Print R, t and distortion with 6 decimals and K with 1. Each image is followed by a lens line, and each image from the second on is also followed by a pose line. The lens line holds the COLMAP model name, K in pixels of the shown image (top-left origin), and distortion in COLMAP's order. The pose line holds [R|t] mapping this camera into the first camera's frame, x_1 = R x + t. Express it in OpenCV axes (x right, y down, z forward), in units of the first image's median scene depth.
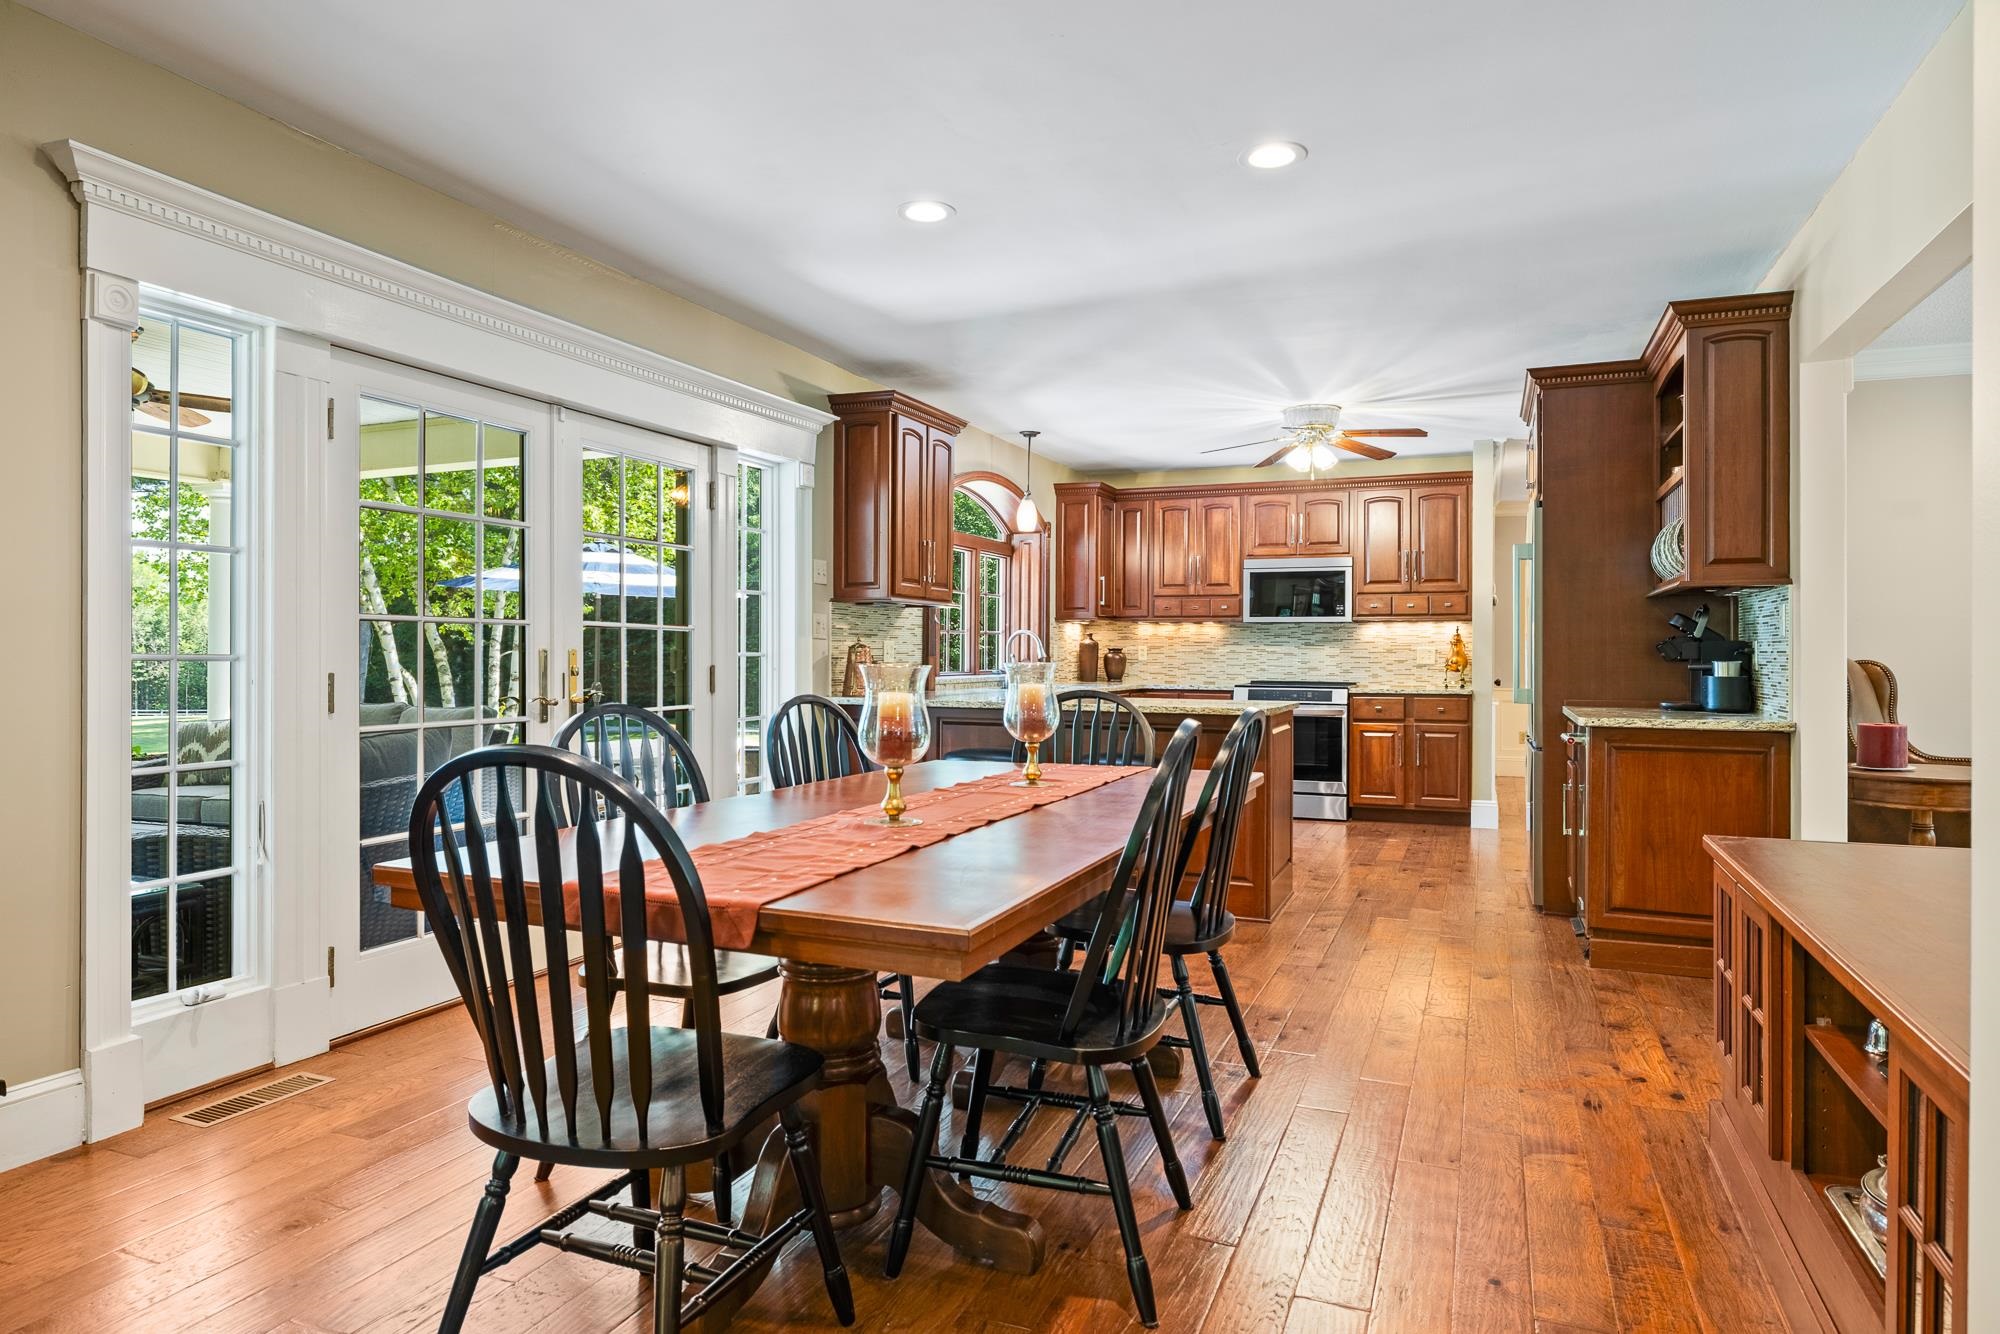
lens RADIAL K [[1183.5, 0, 1009.6], [0, 1183.5, 658.9], [0, 0, 1]] dist [0.000374, 0.000134]
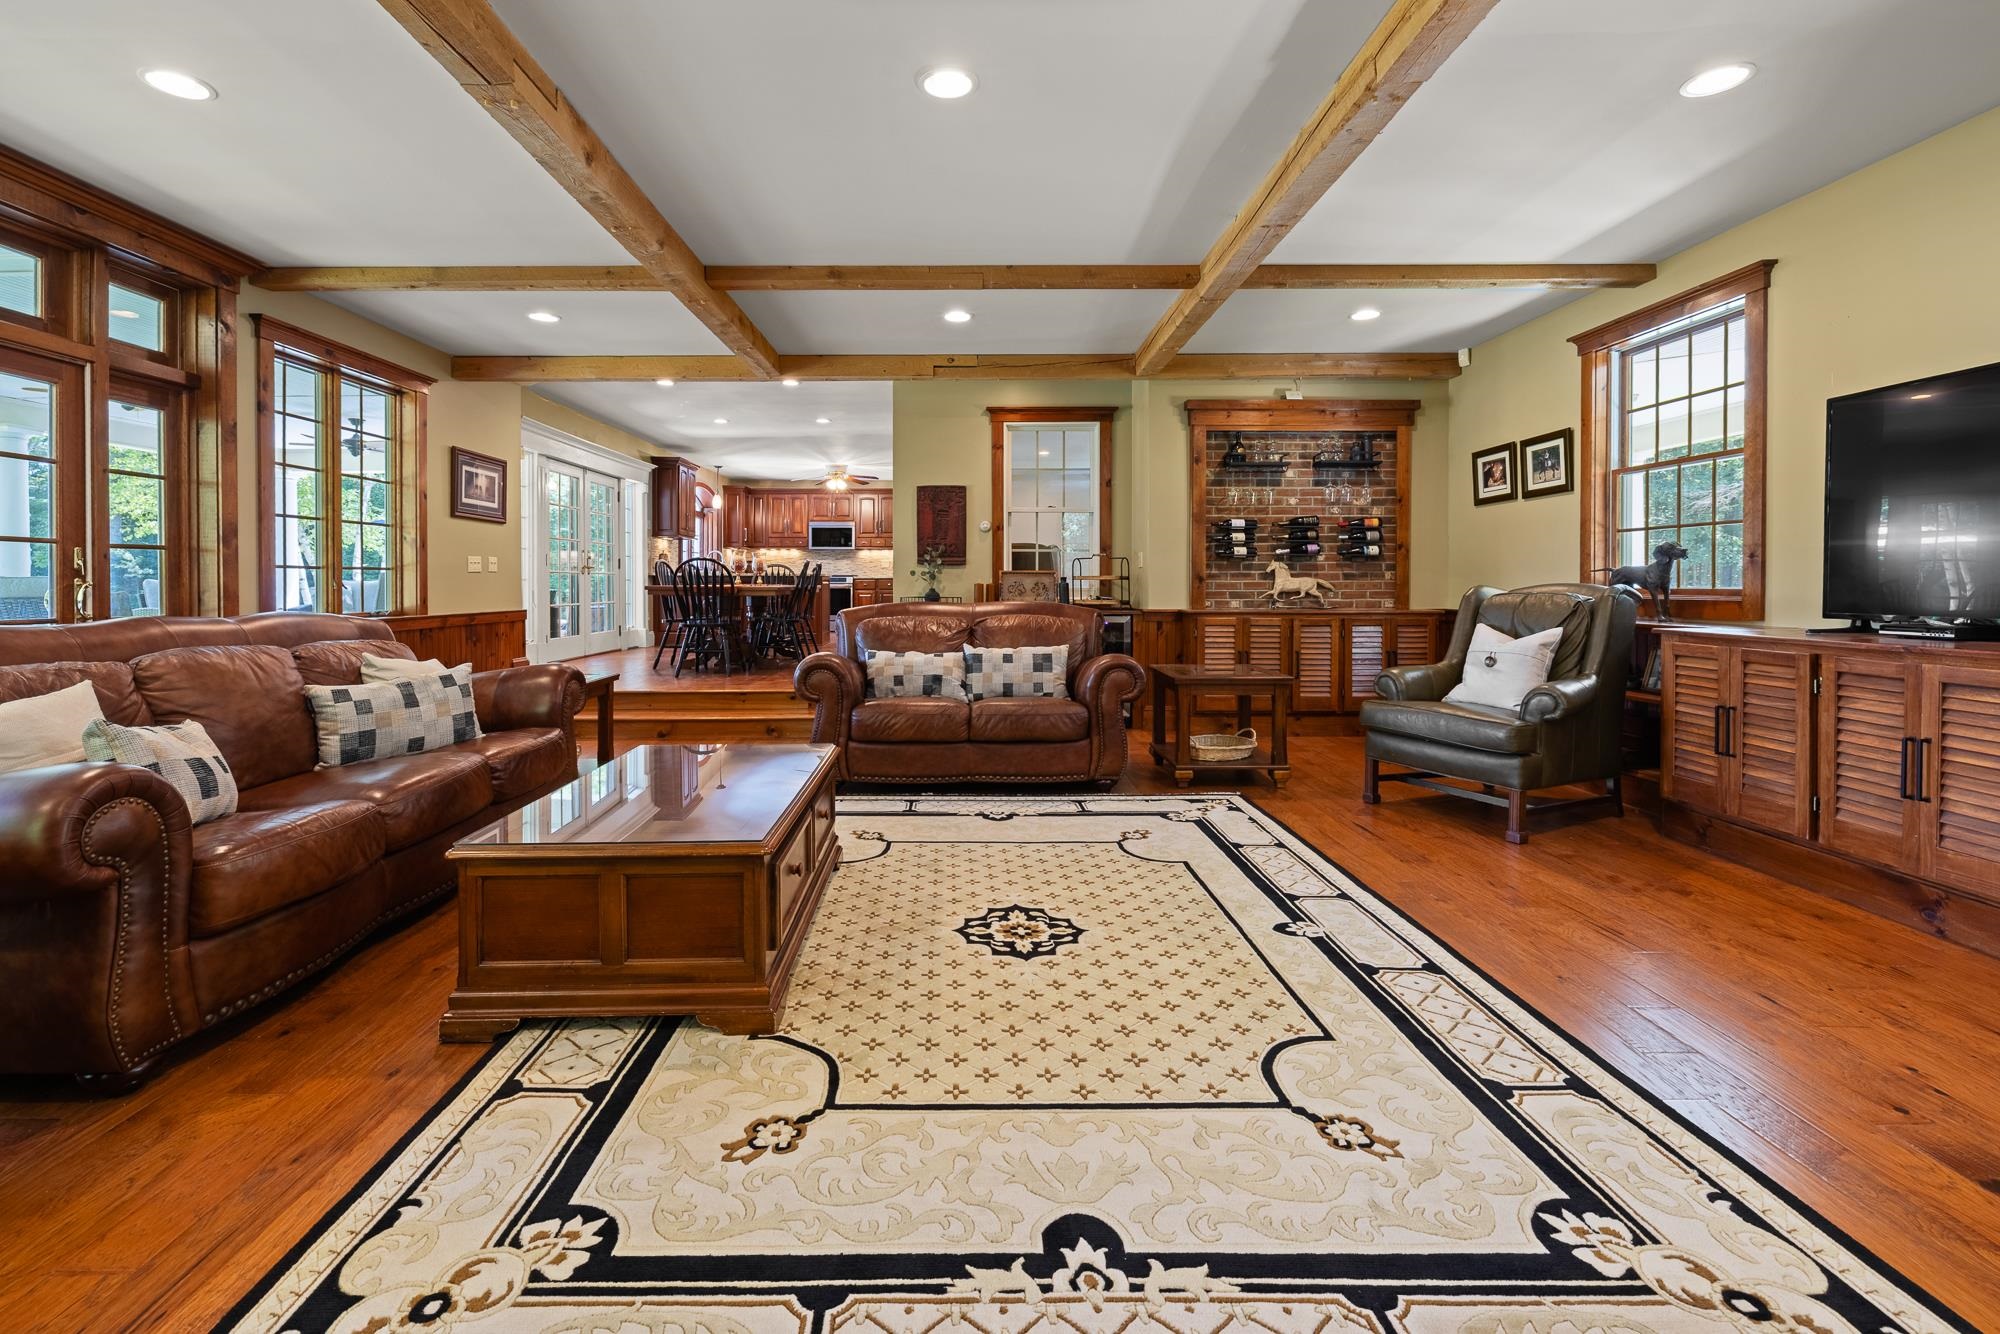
lens RADIAL K [[867.9, 0, 1003.0], [0, 867.9, 585.1], [0, 0, 1]] dist [-0.000338, -0.000140]
pose [[0.911445, -0.005112, 0.411391, -0.155919], [0.006204, 0.999980, -0.001318, 0.044502], [-0.411376, 0.003754, 0.911458, -0.705984]]
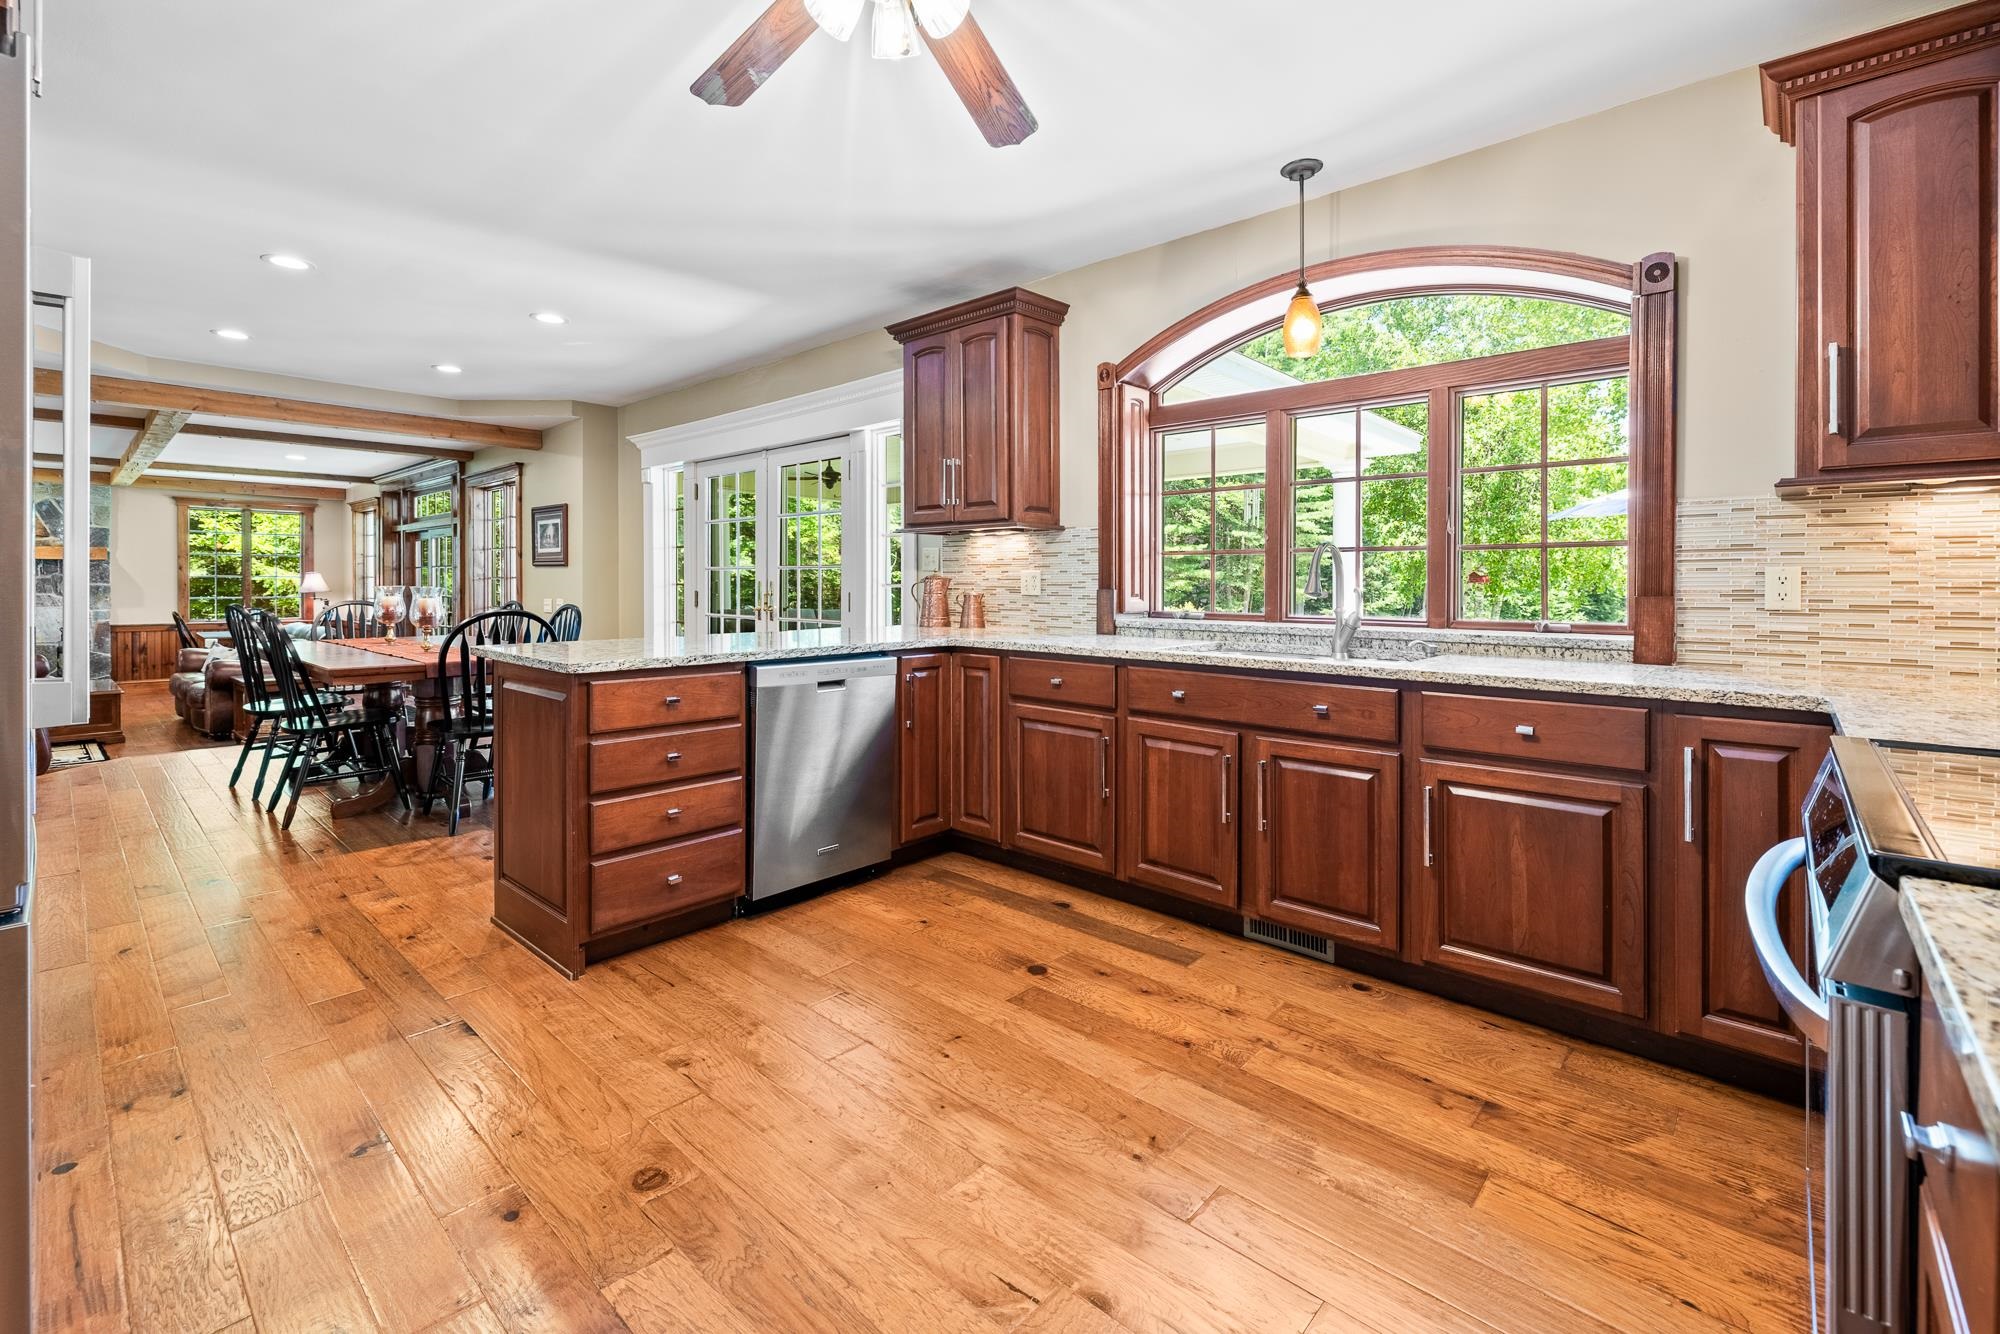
lens RADIAL K [[867.0, 0, 984.7], [0, 867.0, 588.4], [0, 0, 1]] dist [0.000818, -0.000101]
pose [[-0.352234, 0.002152, -0.935909, 0.384690], [-0.008836, 0.999945, 0.005625, -0.004340], [0.935870, 0.010251, -0.352196, 0.897567]]
